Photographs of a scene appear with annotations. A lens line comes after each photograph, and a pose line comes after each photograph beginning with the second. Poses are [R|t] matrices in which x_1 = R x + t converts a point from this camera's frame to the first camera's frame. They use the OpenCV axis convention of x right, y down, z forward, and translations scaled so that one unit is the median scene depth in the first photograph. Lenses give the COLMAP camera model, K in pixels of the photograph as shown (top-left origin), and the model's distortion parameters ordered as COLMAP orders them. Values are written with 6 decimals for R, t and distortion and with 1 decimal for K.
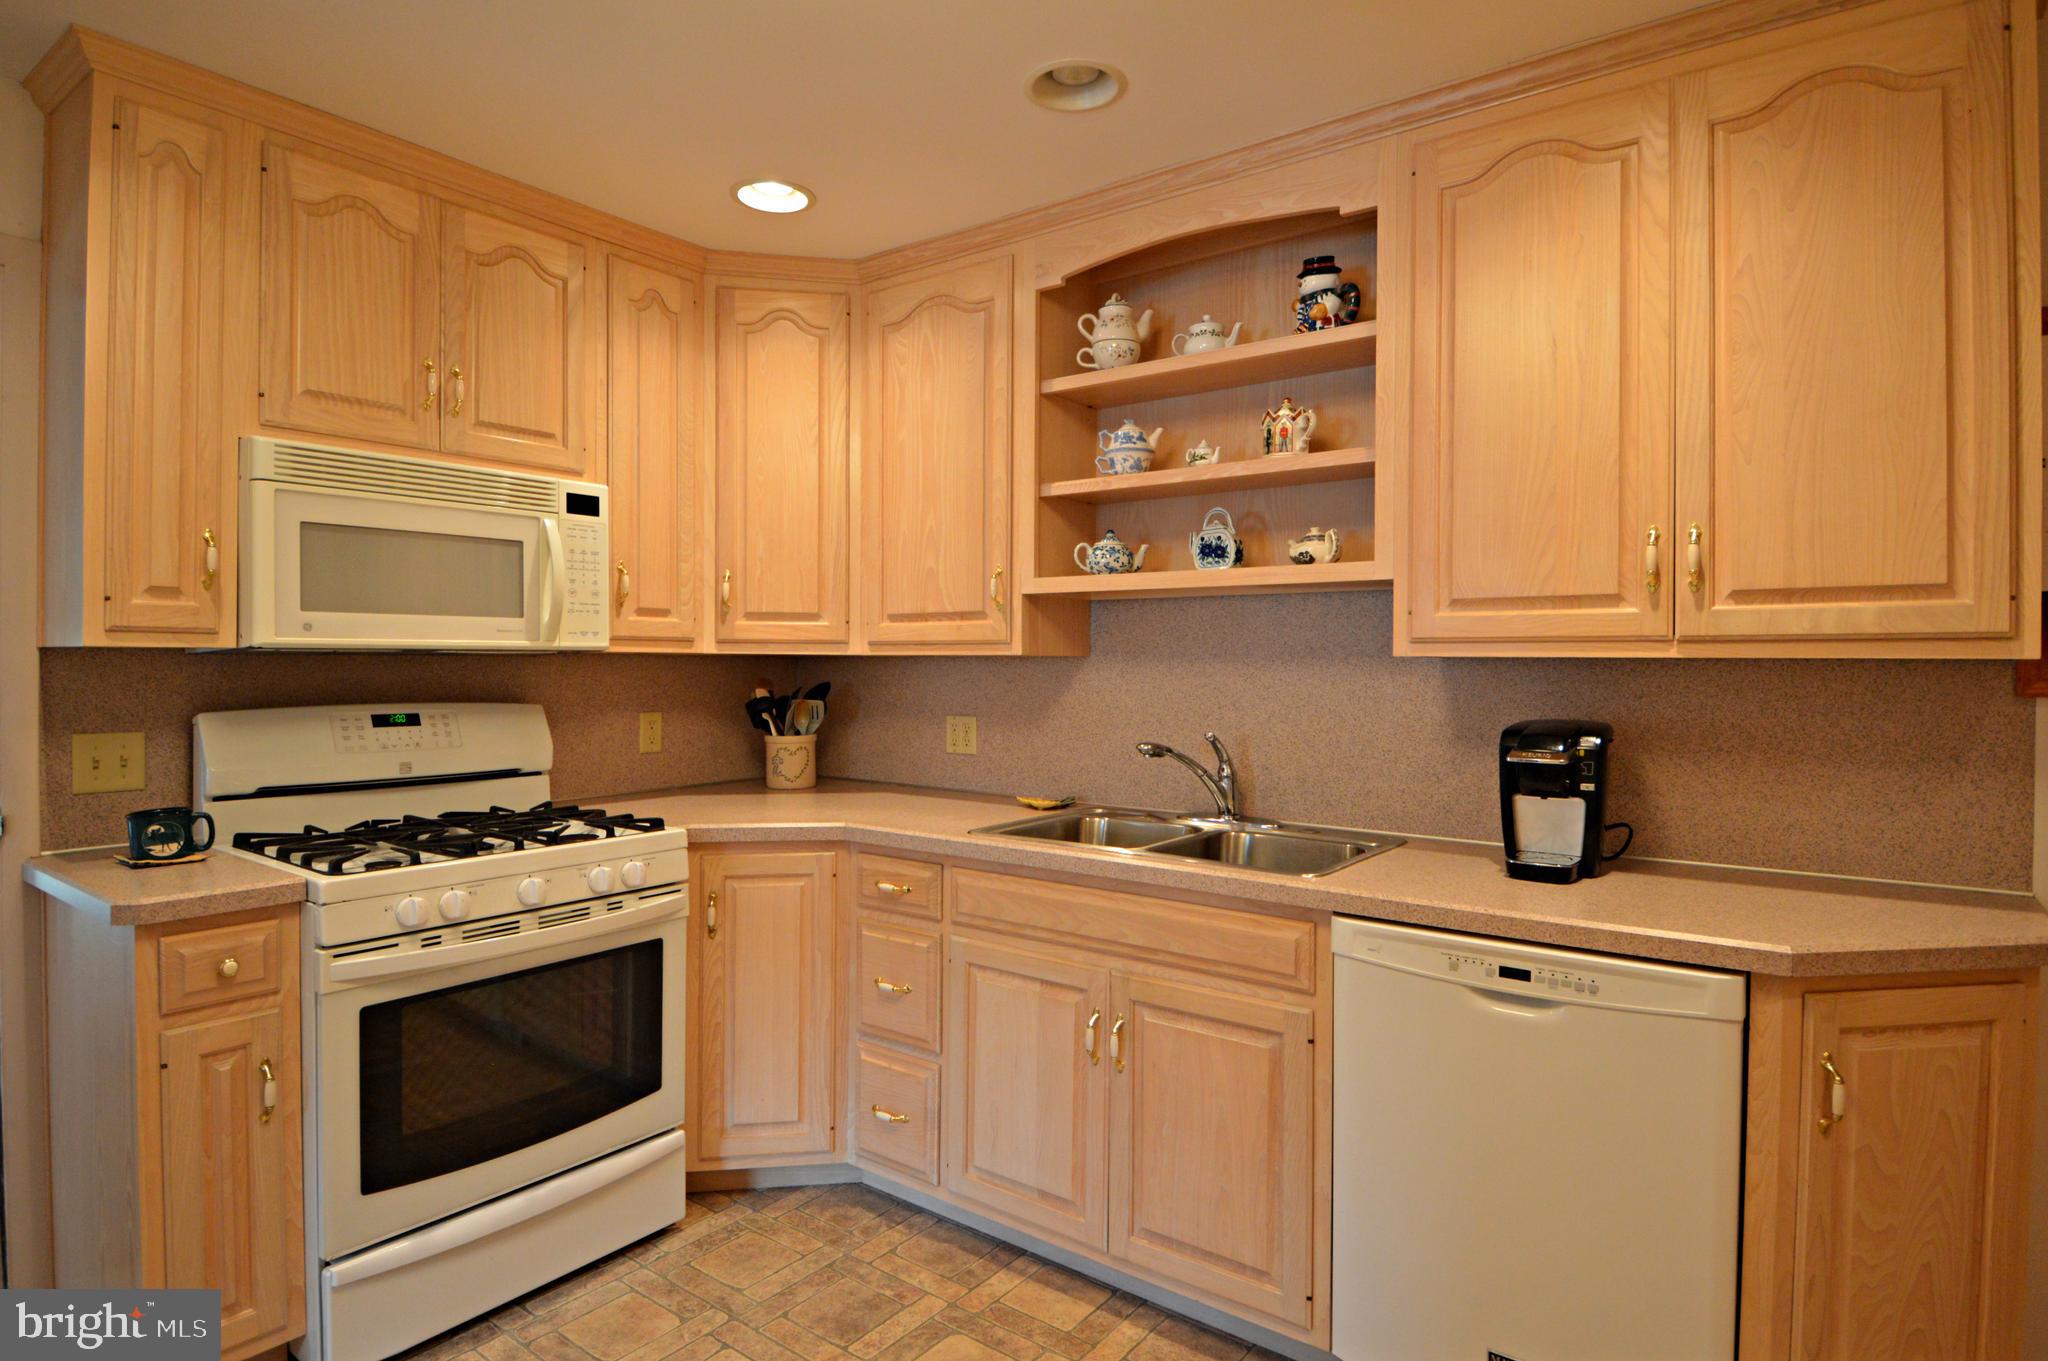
lens RADIAL K [[1098.5, 0, 1033.4], [0, 1098.5, 670.7], [0, 0, 1]] dist [0.004509, -0.008137]
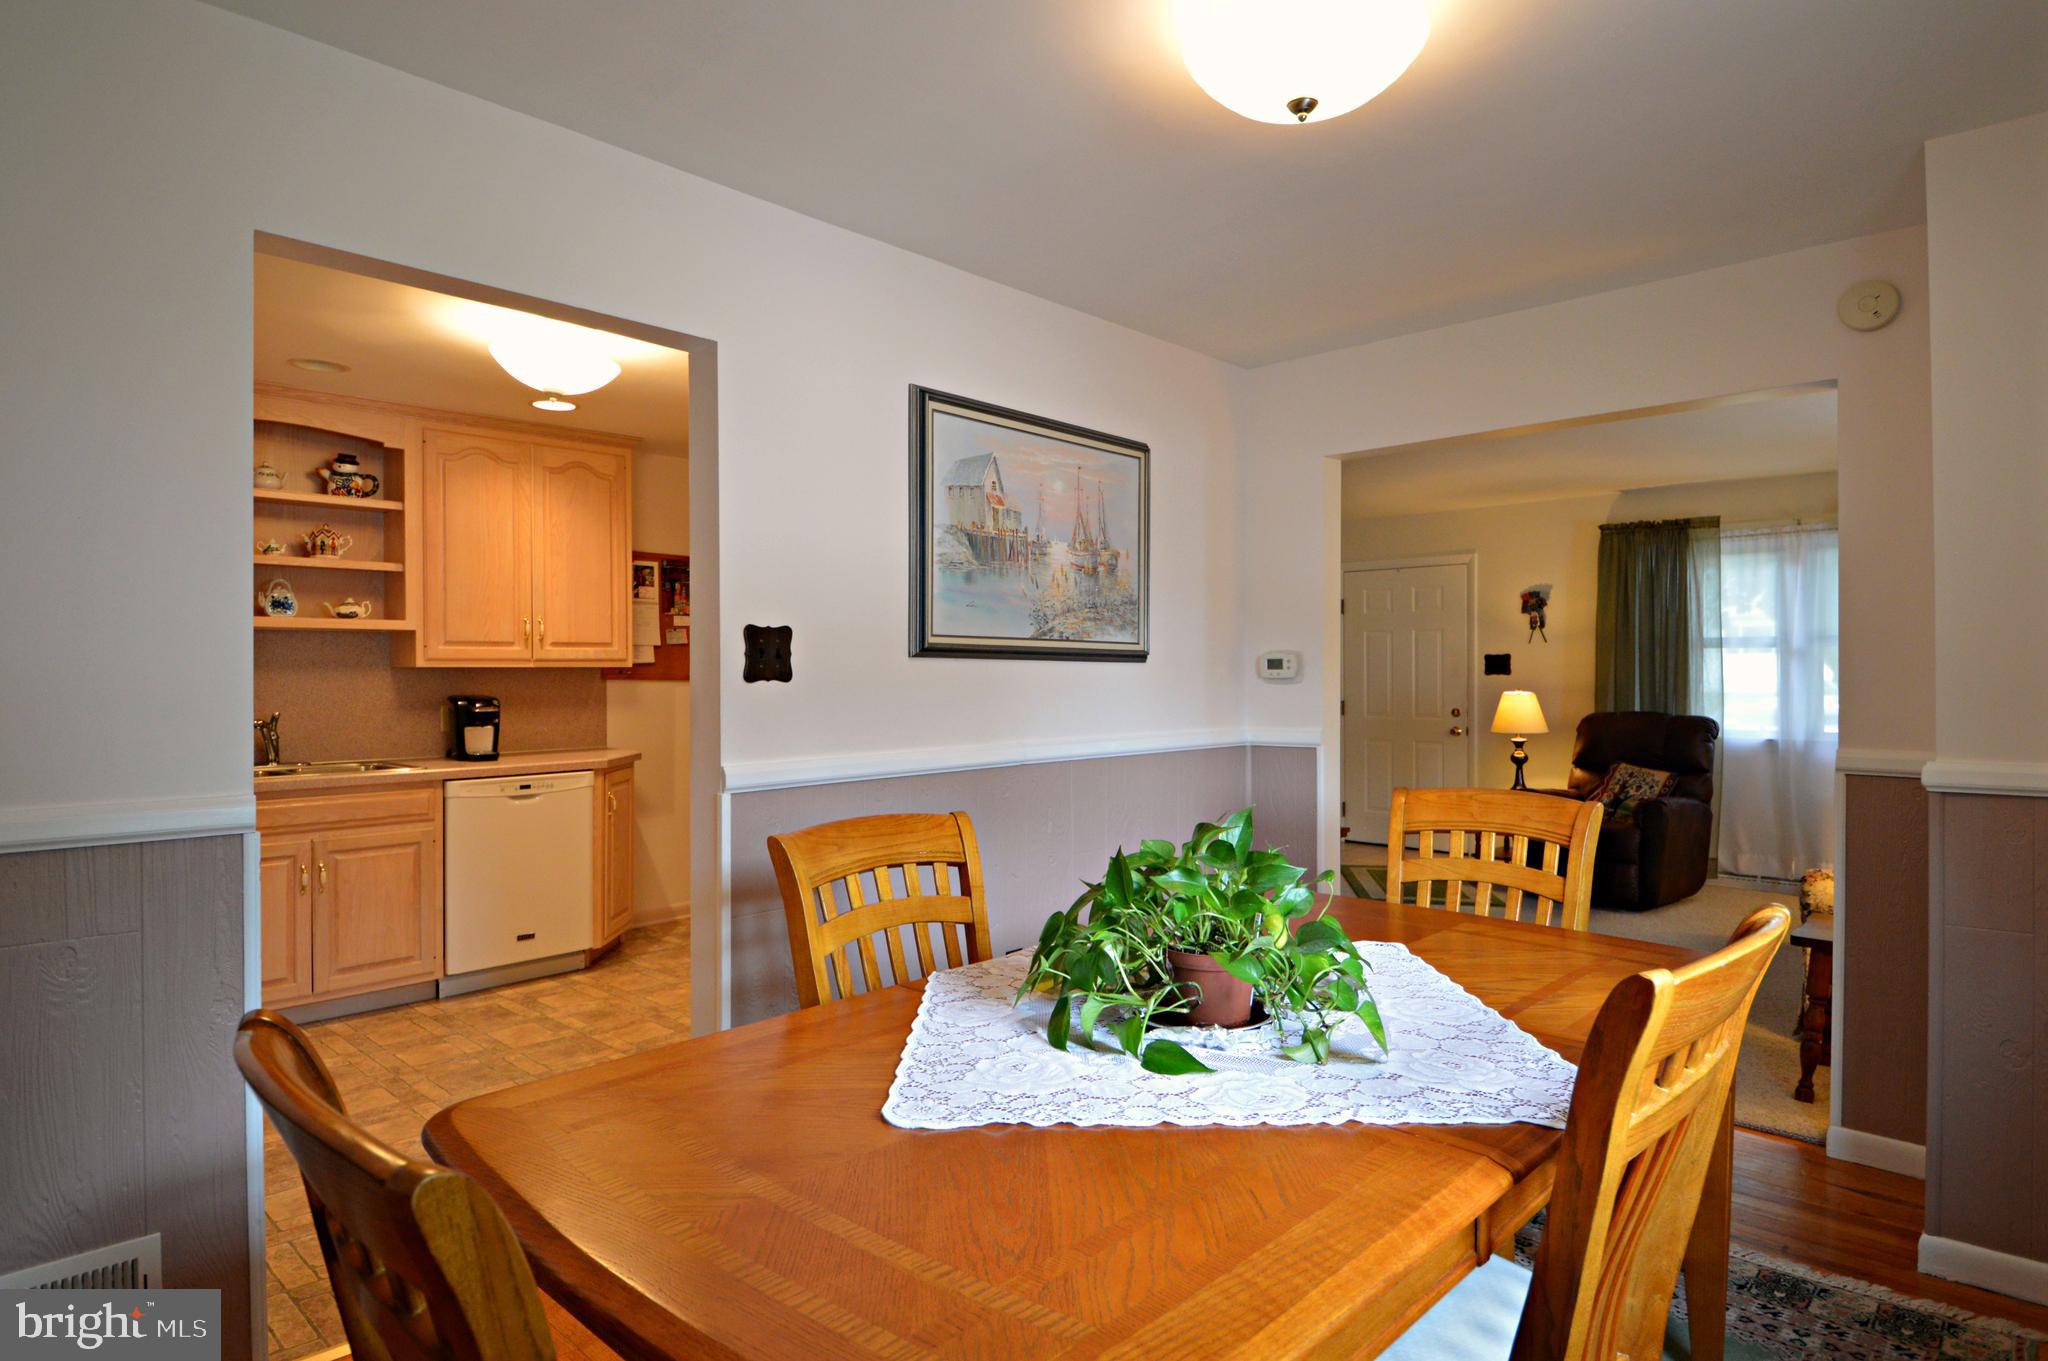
lens RADIAL K [[1165.8, 0, 1027.5], [0, 1165.8, 665.4], [0, 0, 1]] dist [-0.004610, -0.002950]
pose [[0.117031, -0.004754, 0.993117, -2.135607], [0.012177, 0.999920, 0.003352, -0.010671], [-0.993054, 0.011701, 0.117080, -0.514594]]
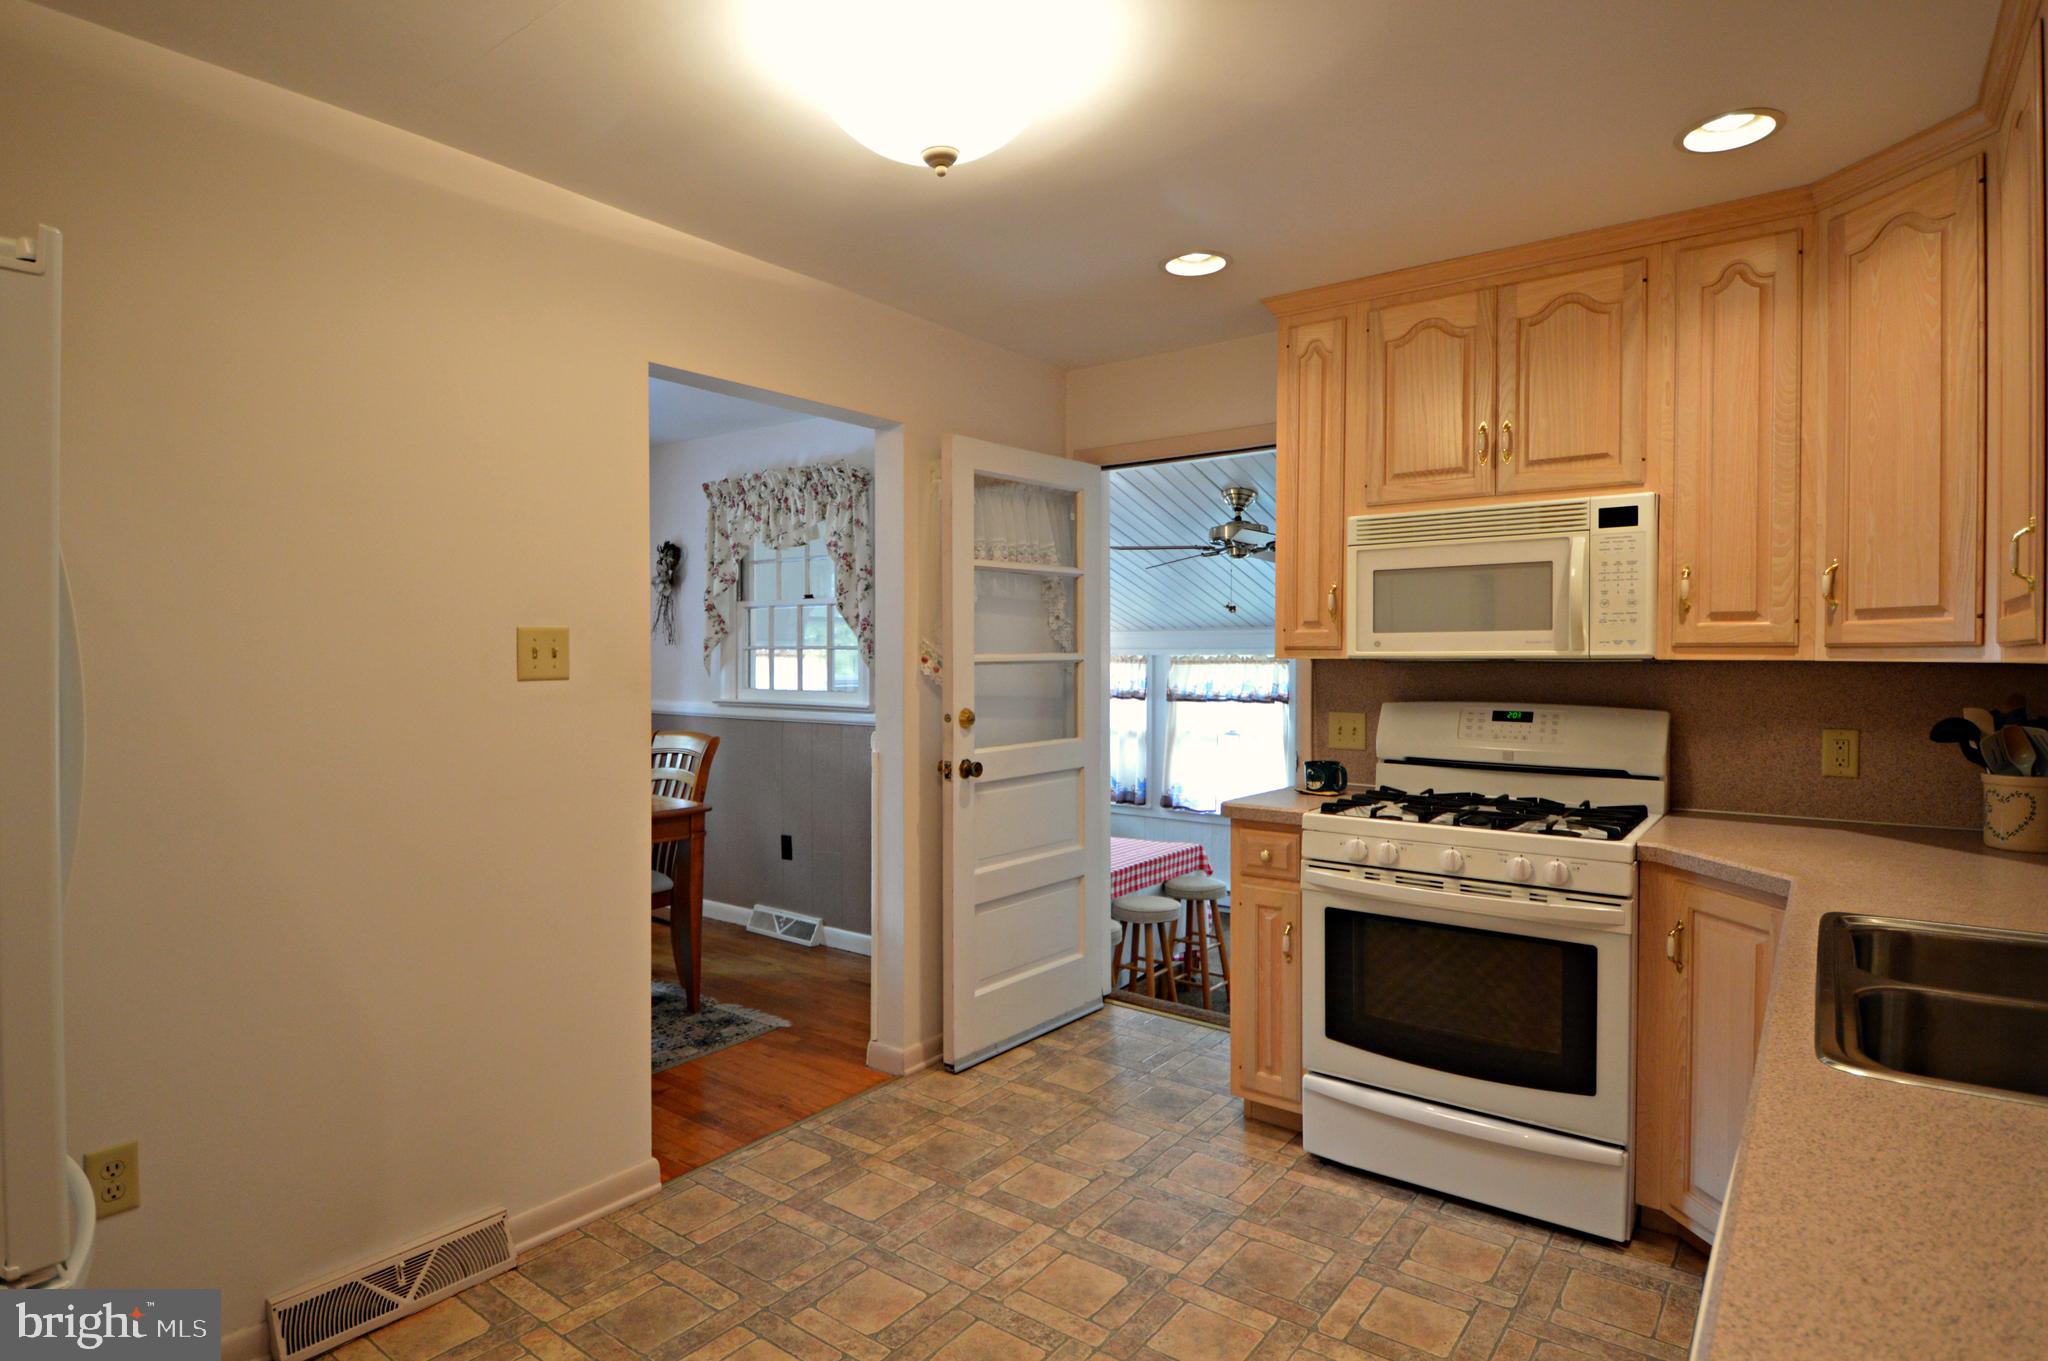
lens RADIAL K [[1098.5, 0, 1029.5], [0, 1098.5, 672.9], [0, 0, 1]] dist [0.004509, -0.008137]
pose [[-0.005000, 0.008984, -0.999947, 0.547465], [-0.011839, 0.999889, 0.009043, -0.006910], [0.999917, 0.011884, -0.004893, 0.399851]]
